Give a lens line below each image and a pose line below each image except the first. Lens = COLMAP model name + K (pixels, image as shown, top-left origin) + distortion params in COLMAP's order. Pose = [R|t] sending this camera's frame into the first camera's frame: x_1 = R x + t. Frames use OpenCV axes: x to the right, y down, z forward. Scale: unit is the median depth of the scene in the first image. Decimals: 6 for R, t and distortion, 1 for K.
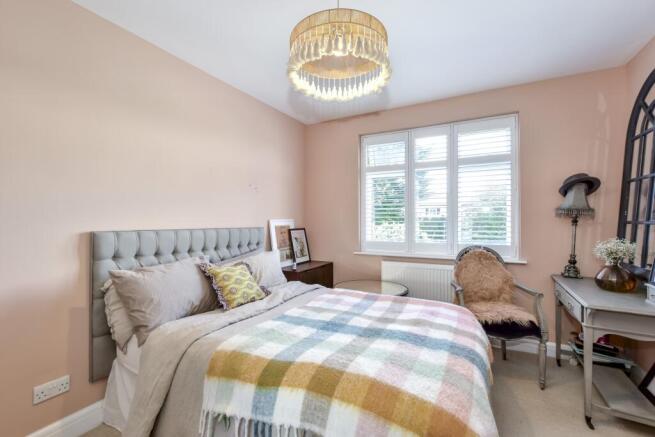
lens RADIAL K [[290.8, 0, 327.5], [0, 290.8, 218.5], [0, 0, 1]] dist [-0.004798, 0.000166]
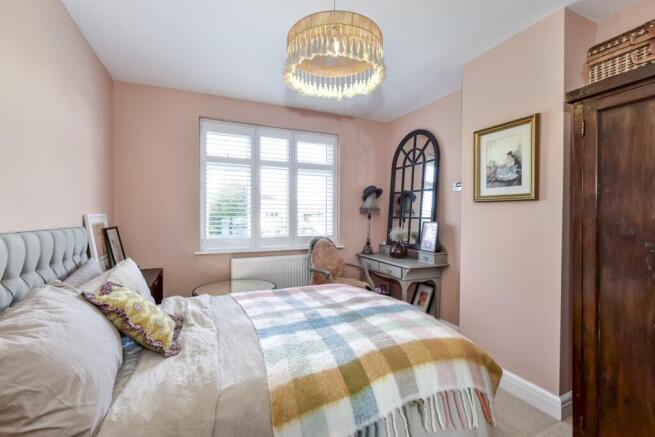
lens RADIAL K [[290.8, 0, 327.5], [0, 290.8, 218.5], [0, 0, 1]] dist [-0.004798, 0.000166]
pose [[0.605741, -0.005337, 0.795644, -0.609558], [-0.008809, 0.999871, 0.013413, 0.000373], [-0.795613, -0.015134, 0.605616, 0.304655]]
